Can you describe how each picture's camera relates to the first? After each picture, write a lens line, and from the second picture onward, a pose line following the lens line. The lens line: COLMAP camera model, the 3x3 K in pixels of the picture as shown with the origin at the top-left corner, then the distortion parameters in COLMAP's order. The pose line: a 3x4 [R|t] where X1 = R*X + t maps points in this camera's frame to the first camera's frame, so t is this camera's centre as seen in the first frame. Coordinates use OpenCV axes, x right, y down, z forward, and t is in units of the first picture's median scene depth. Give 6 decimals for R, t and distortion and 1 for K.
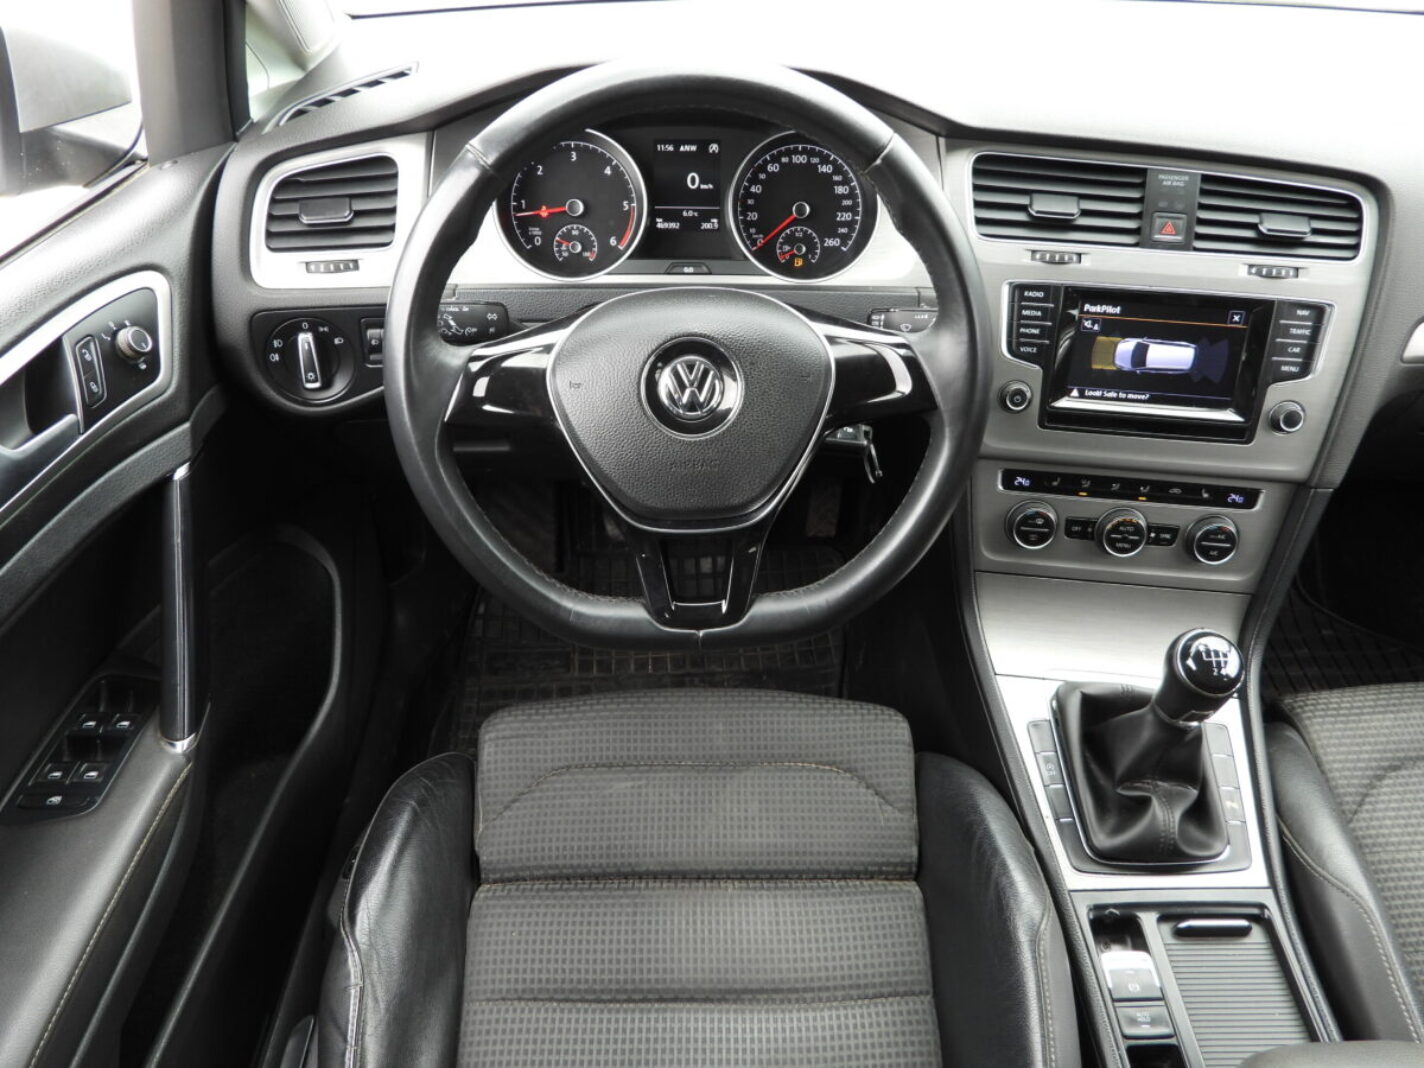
lens RADIAL K [[1015.8, 0, 707.2], [0, 1015.8, 534.6], [0, 0, 1]] dist [-0.015442, -0.001611]
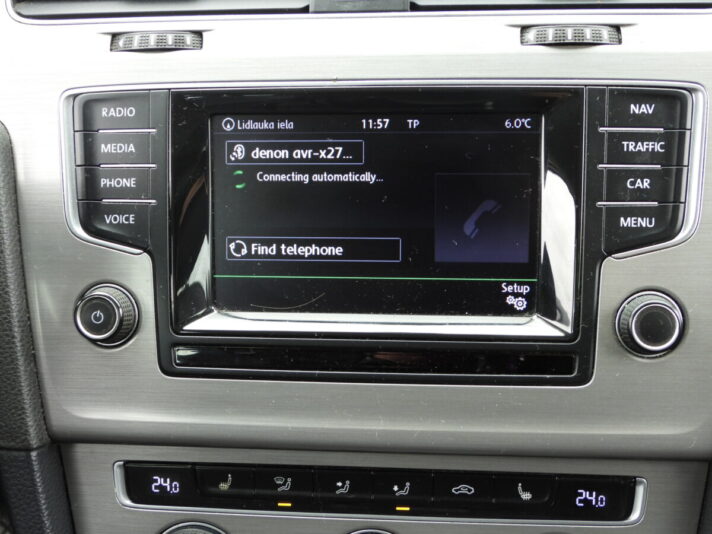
lens RADIAL K [[915.9, 0, 357.4], [0, 915.9, 270.1], [0, 0, 1]] dist [-0.049678, 0.000000]
pose [[0.998699, -0.050953, 0.002145, 0.429362], [0.049792, 0.965132, -0.256985, -0.036135], [0.011024, 0.256758, 0.966413, 0.567535]]
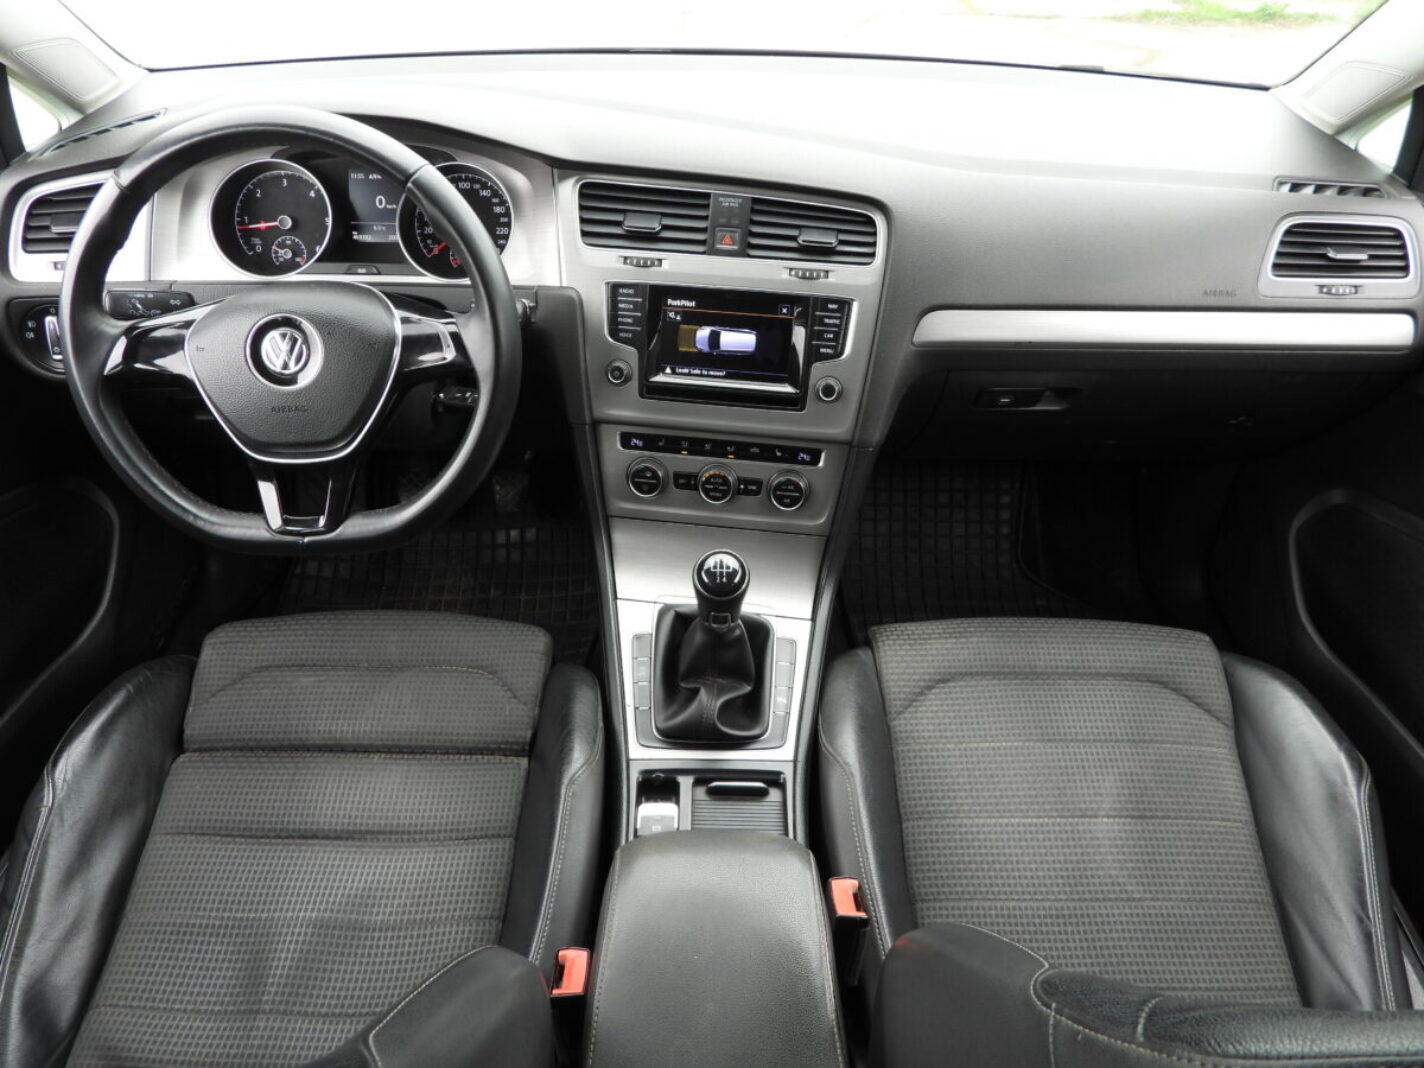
lens RADIAL K [[1015.8, 0, 710.2], [0, 1015.8, 534.5], [0, 0, 1]] dist [-0.015442, -0.001611]
pose [[0.999798, 0.012548, -0.015700, 0.442108], [-0.012986, 0.999521, -0.028105, 0.098929], [0.015340, 0.028304, 0.999482, -0.251470]]
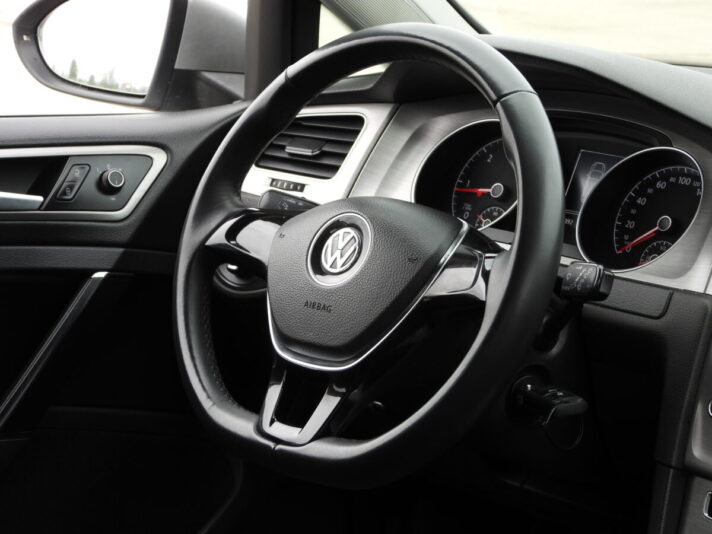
lens RADIAL K [[2044.5, 0, 357.3], [0, 2044.5, 267.5], [0, 0, 1]] dist [-0.187633, 0.000000]
pose [[0.678494, 0.153509, -0.718388, 1.405811], [-0.469630, 0.842626, -0.263493, 0.408922], [0.564884, 0.516155, 0.643809, -0.466903]]
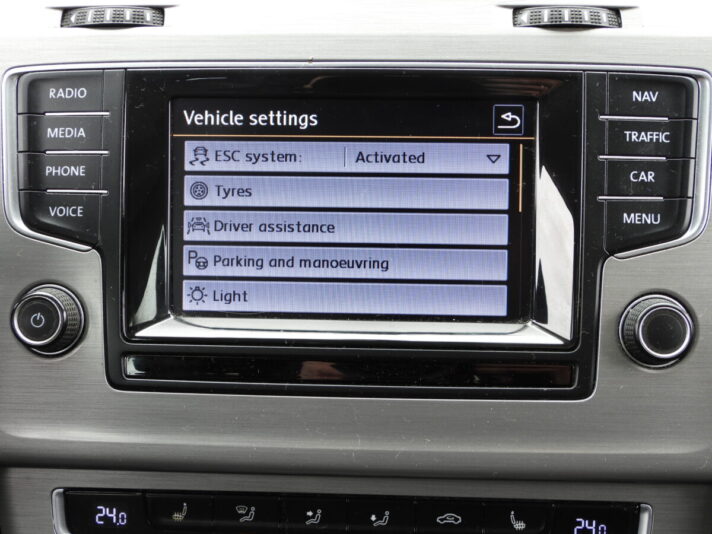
lens RADIAL K [[915.9, 0, 356.7], [0, 915.9, 267.1], [0, 0, 1]] dist [-0.049678, 0.000000]
pose [[0.997481, -0.040462, 0.058267, 0.417505], [0.056759, 0.947923, -0.313401, -0.026258], [-0.042552, 0.315919, 0.947831, 0.618042]]
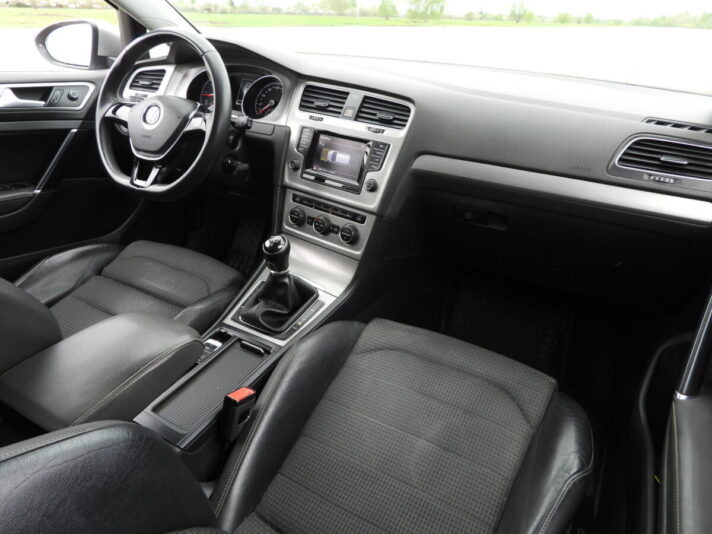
lens RADIAL K [[507.9, 0, 355.2], [0, 507.9, 262.8], [0, 0, 1]] dist [-0.015442, -0.001611]
pose [[0.853820, 0.245756, -0.458907, 1.156986], [-0.344924, 0.927342, -0.145133, 0.259993], [0.389896, 0.282206, 0.876551, -0.082783]]
